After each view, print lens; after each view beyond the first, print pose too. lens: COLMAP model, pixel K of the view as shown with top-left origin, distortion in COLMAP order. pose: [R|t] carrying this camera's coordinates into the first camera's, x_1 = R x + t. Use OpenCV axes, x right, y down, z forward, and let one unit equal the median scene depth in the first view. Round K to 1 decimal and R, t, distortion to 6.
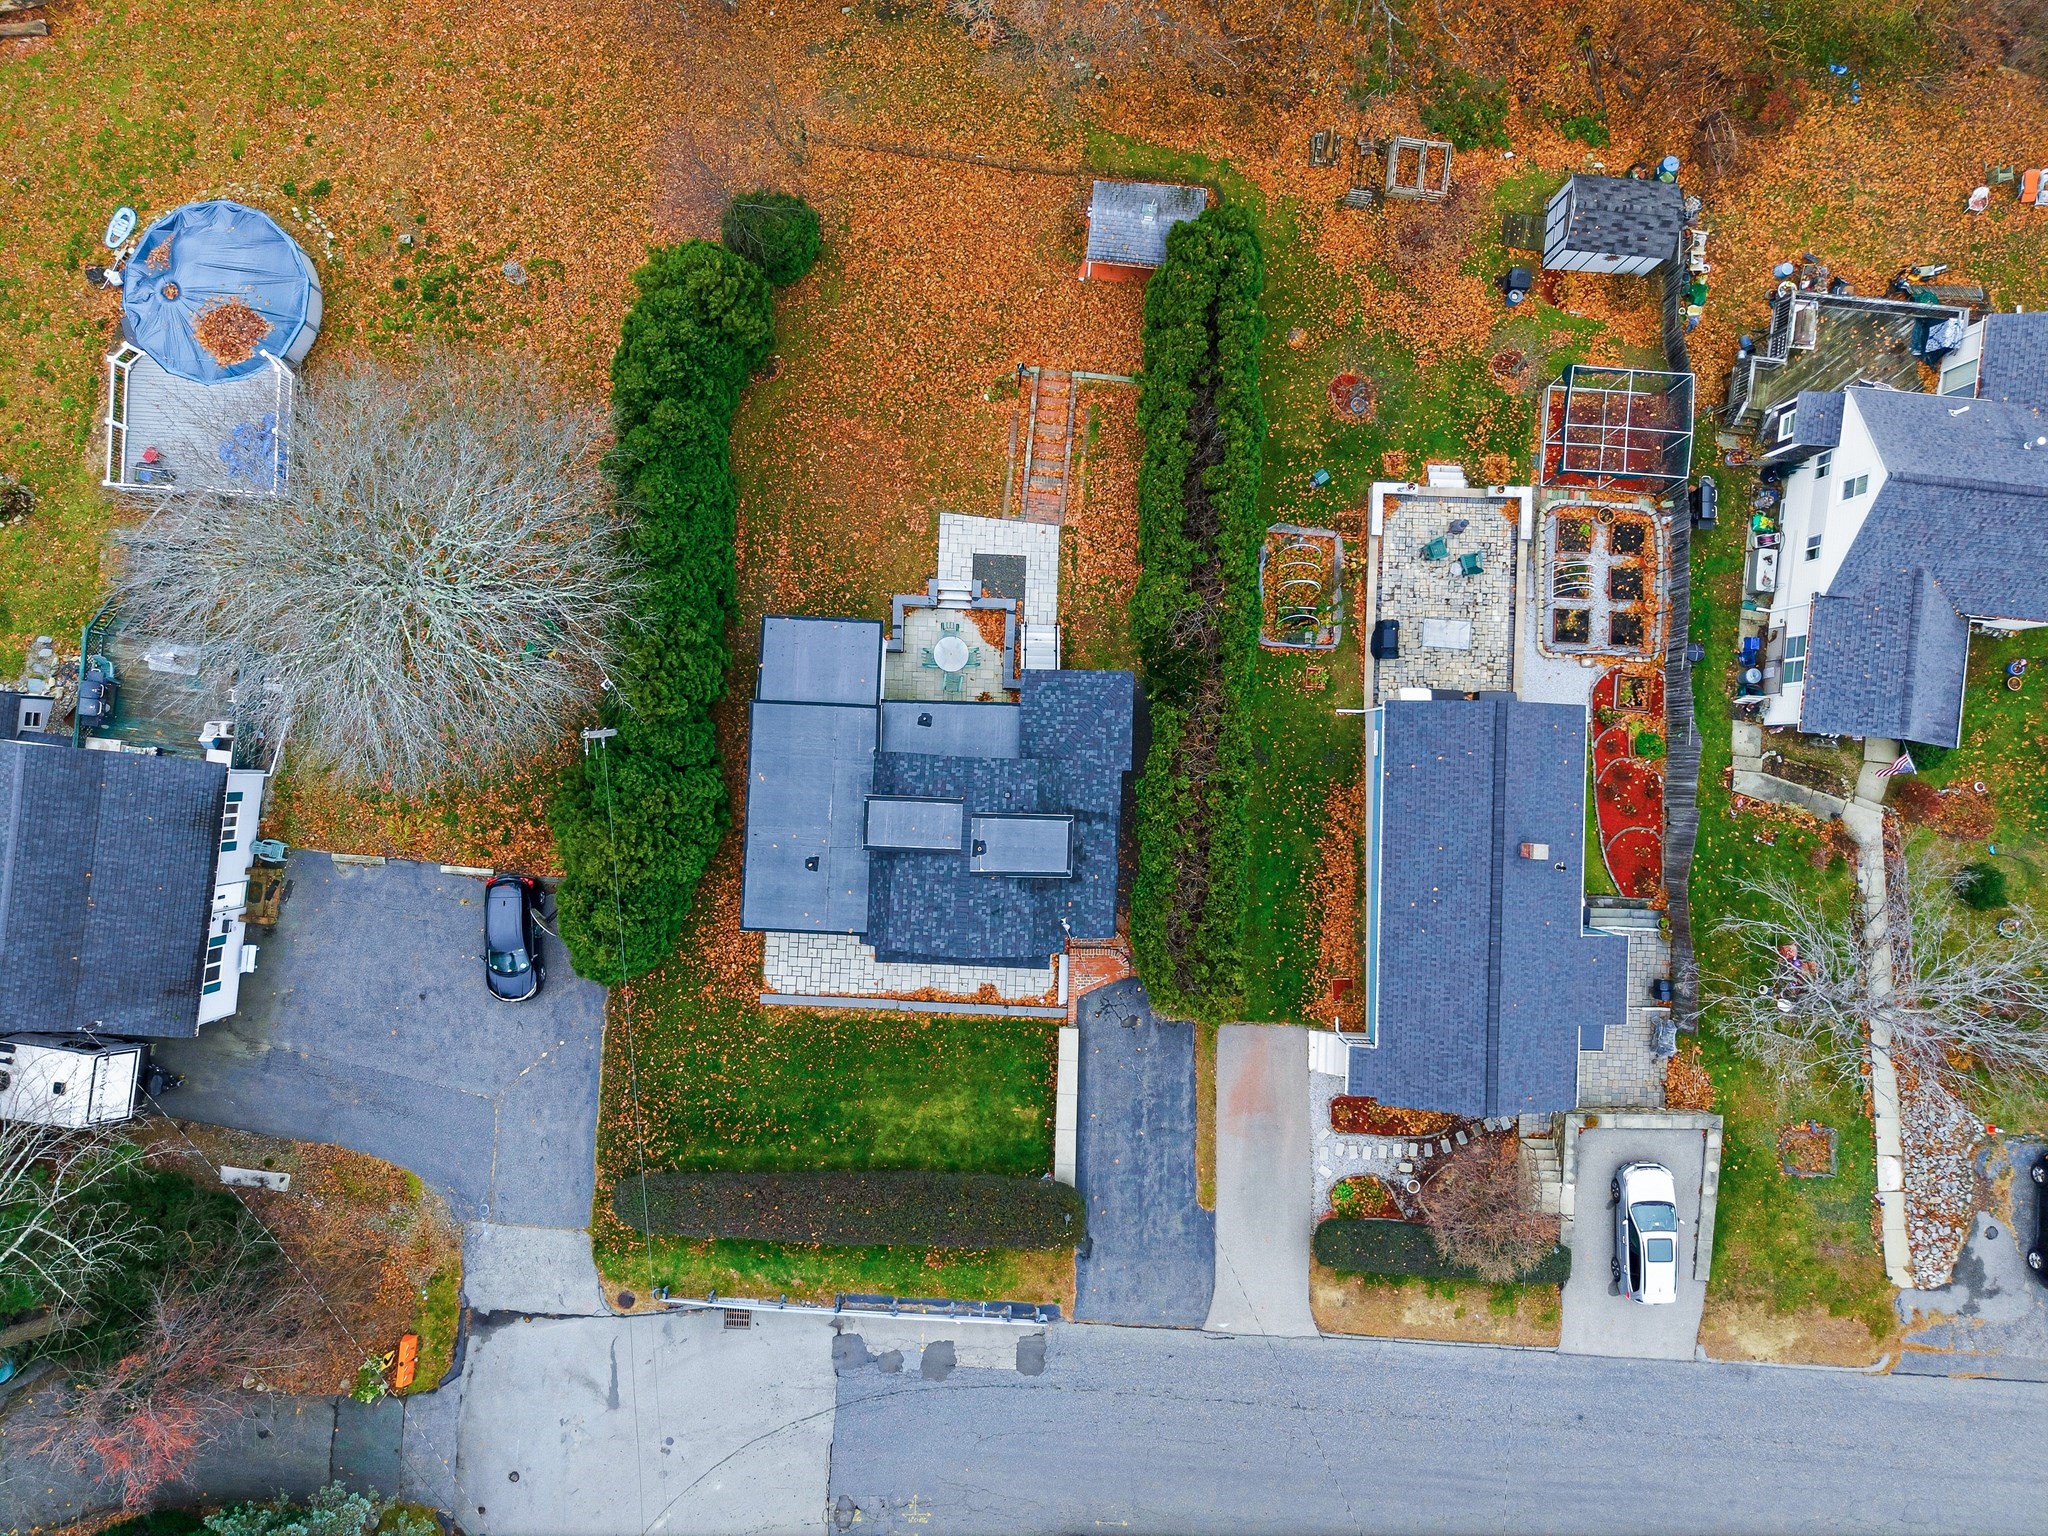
lens RADIAL K [[1392.6, 0, 1016.0], [0, 1392.6, 765.9], [0, 0, 1]] dist [0.001102, -0.006138]
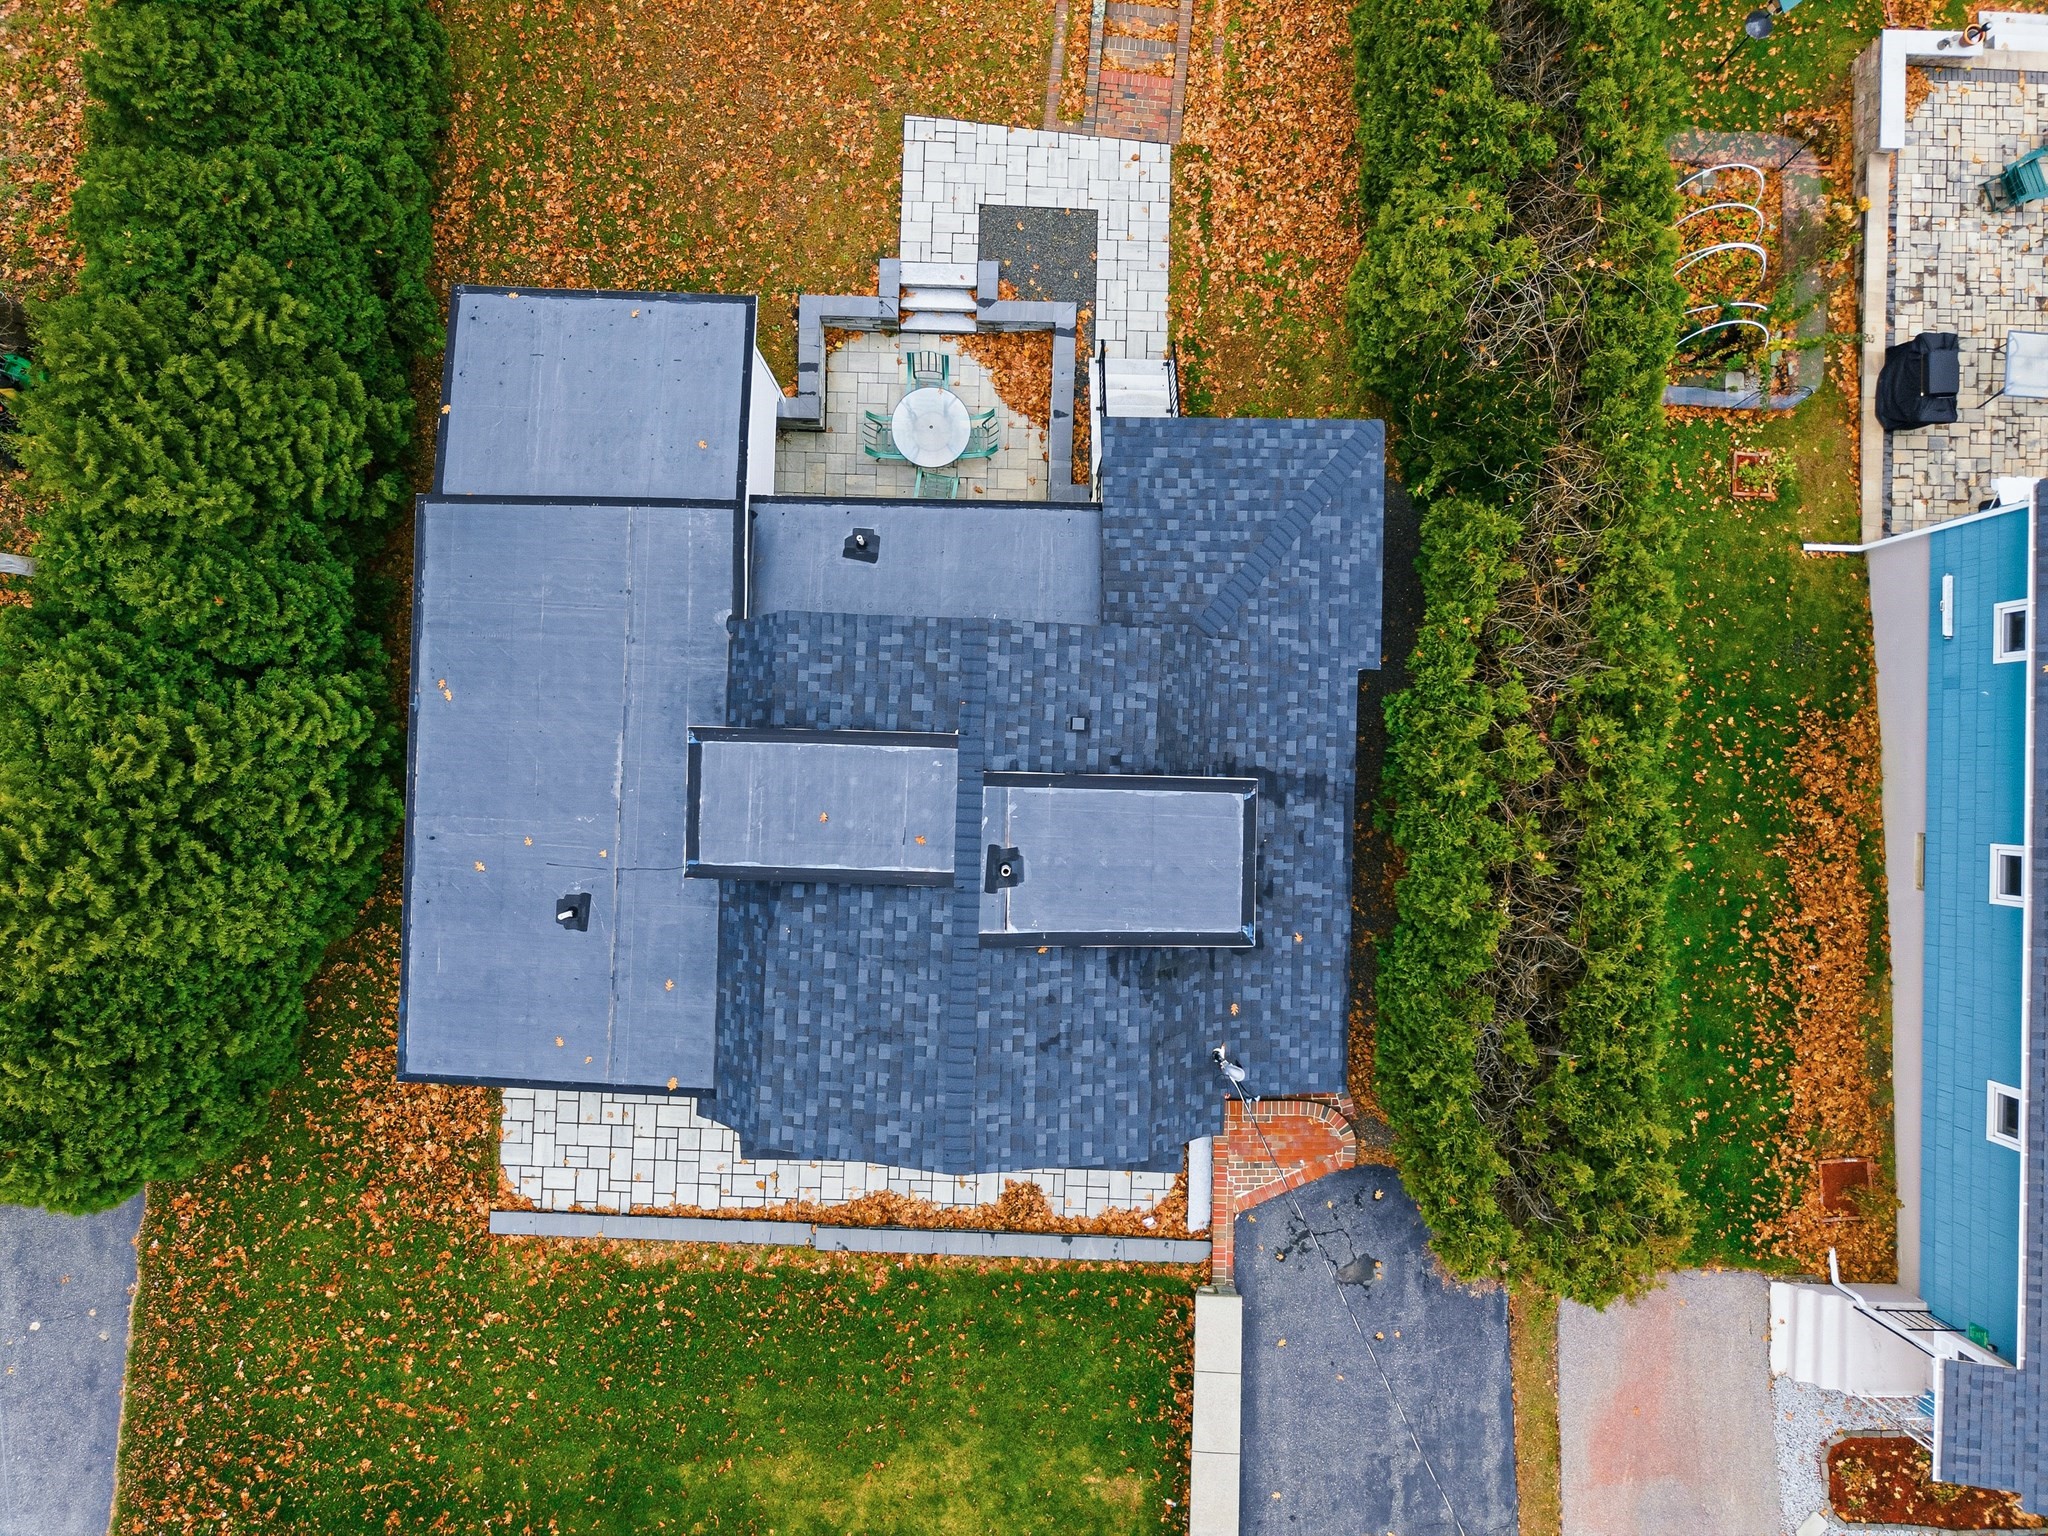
lens RADIAL K [[1392.6, 0, 1016.0], [0, 1392.6, 765.9], [0, 0, 1]] dist [0.001102, -0.006138]
pose [[0.999950, -0.009052, -0.004253, -0.019439], [0.009039, 0.999954, -0.003103, 0.029907], [0.004281, 0.003065, 0.999986, 0.573741]]
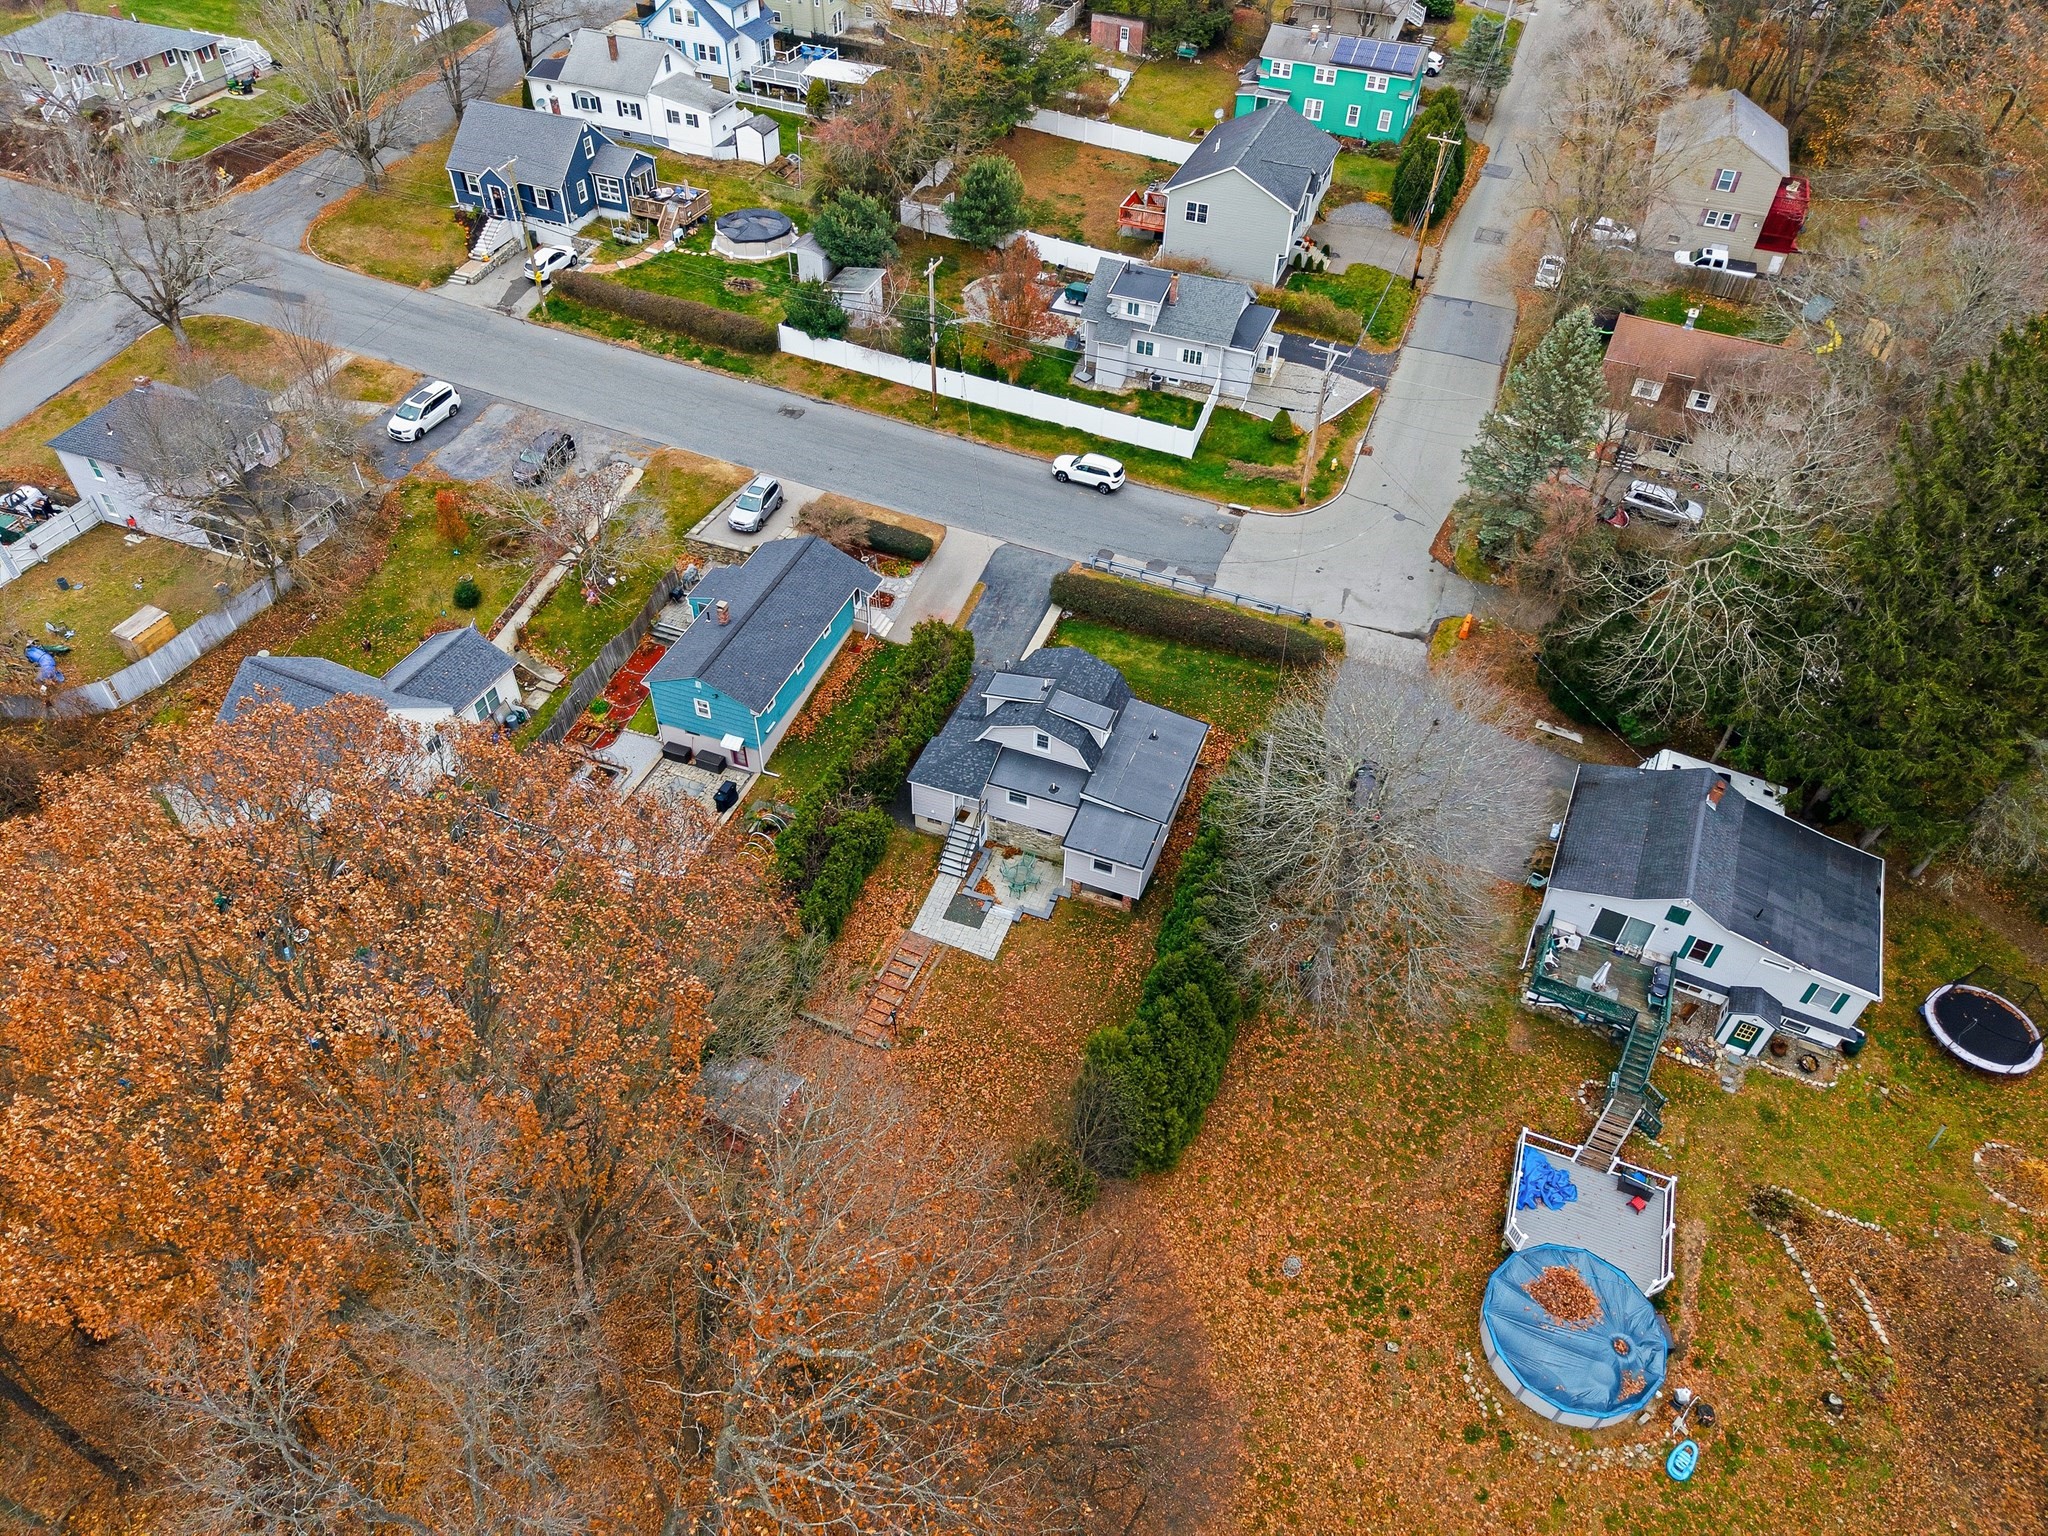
lens RADIAL K [[1392.6, 0, 1016.0], [0, 1392.6, 765.9], [0, 0, 1]] dist [0.001102, -0.006138]
pose [[-0.946812, -0.249932, 0.202686, -0.298522], [0.319186, -0.649489, 0.690134, -0.973846], [-0.040844, 0.718121, 0.694719, -0.015501]]
